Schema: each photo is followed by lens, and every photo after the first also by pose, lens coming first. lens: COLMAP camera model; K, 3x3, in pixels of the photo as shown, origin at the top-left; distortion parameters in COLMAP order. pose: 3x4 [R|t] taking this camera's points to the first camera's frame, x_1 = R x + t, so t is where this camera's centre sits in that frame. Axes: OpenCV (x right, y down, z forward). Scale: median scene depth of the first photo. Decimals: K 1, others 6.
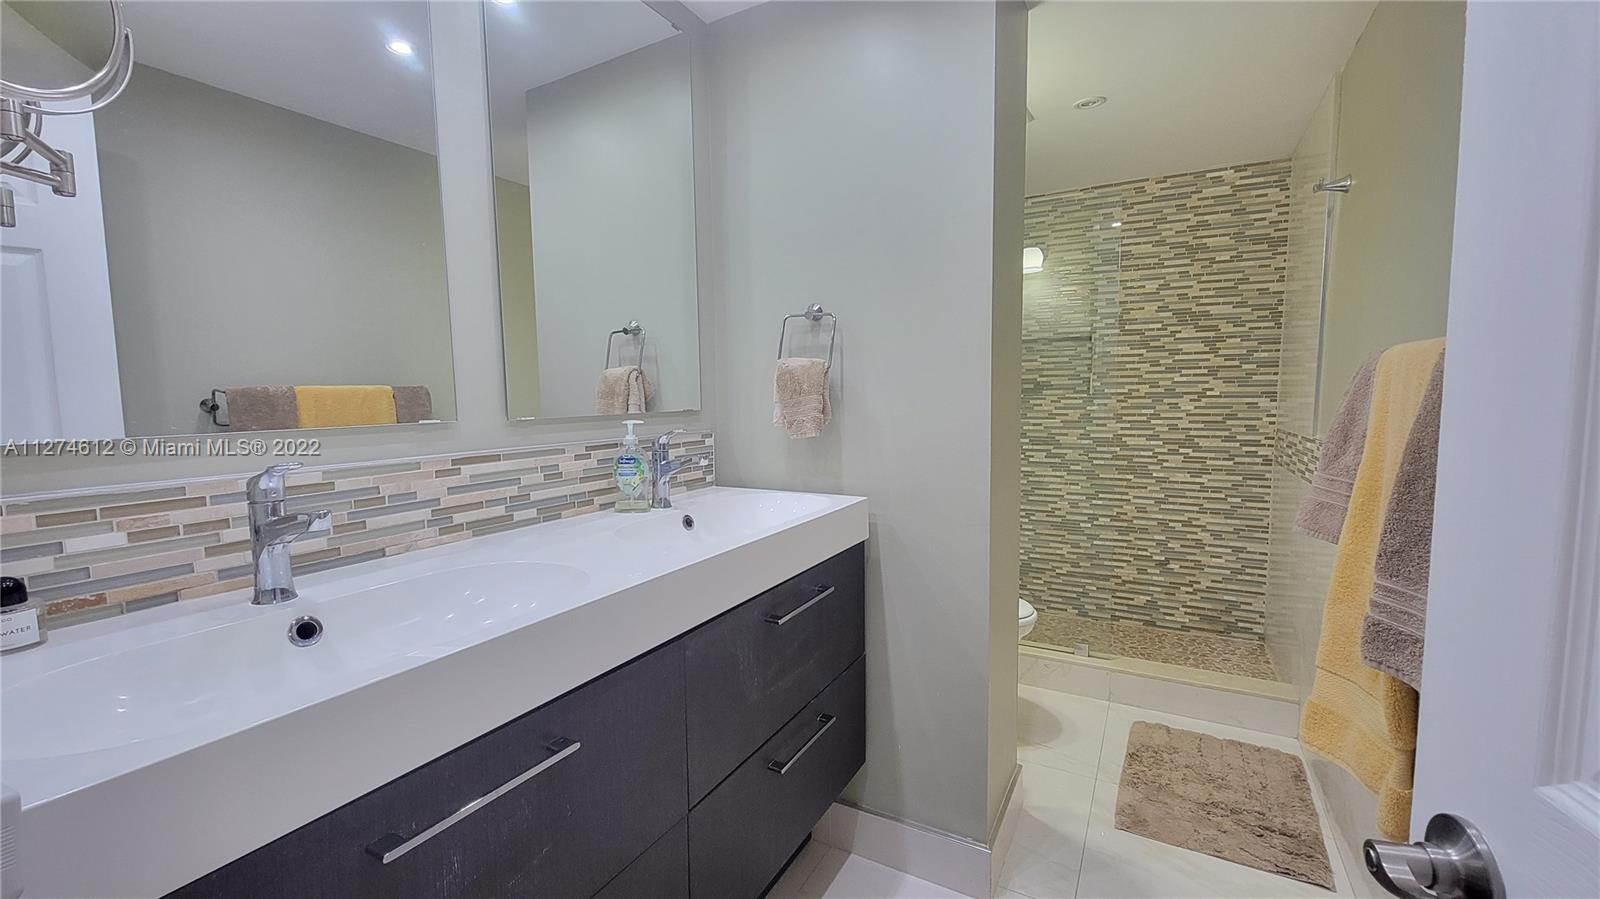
lens RADIAL K [[652.5, 0, 796.0], [0, 652.5, 452.9], [0, 0, 1]] dist [0.001477, 0.000171]
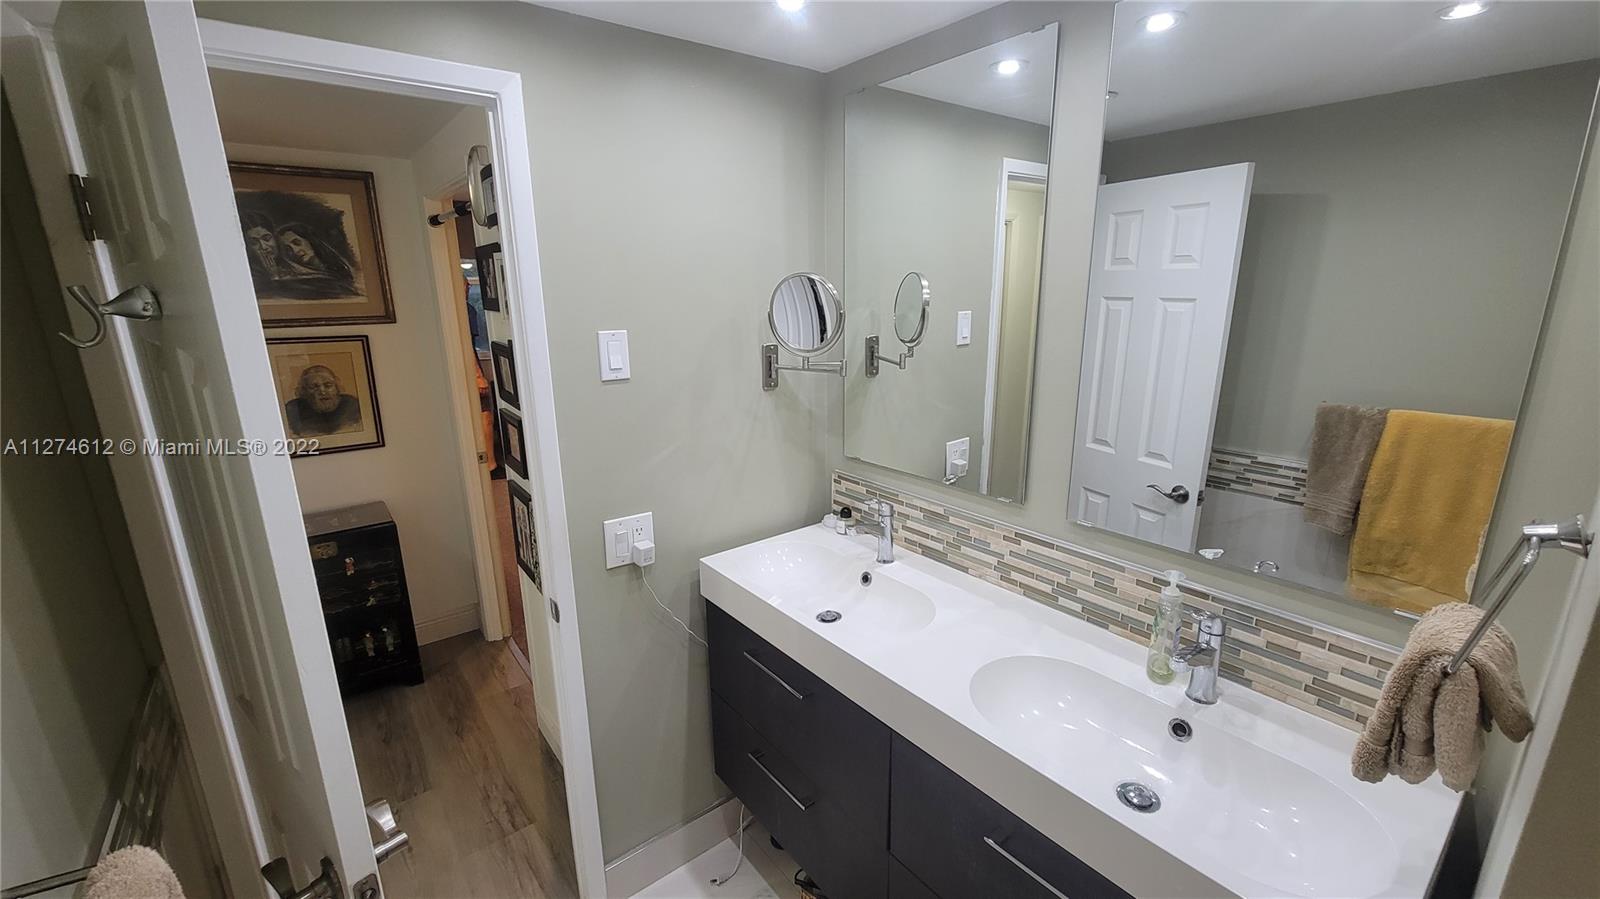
lens RADIAL K [[652.5, 0, 798.2], [0, 652.5, 454.6], [0, 0, 1]] dist [0.001477, 0.000171]
pose [[-0.377675, 0.249955, -0.891563, 0.350020], [-0.069053, 0.952590, 0.296317, -0.228795], [0.923360, 0.173477, -0.342509, 0.477458]]
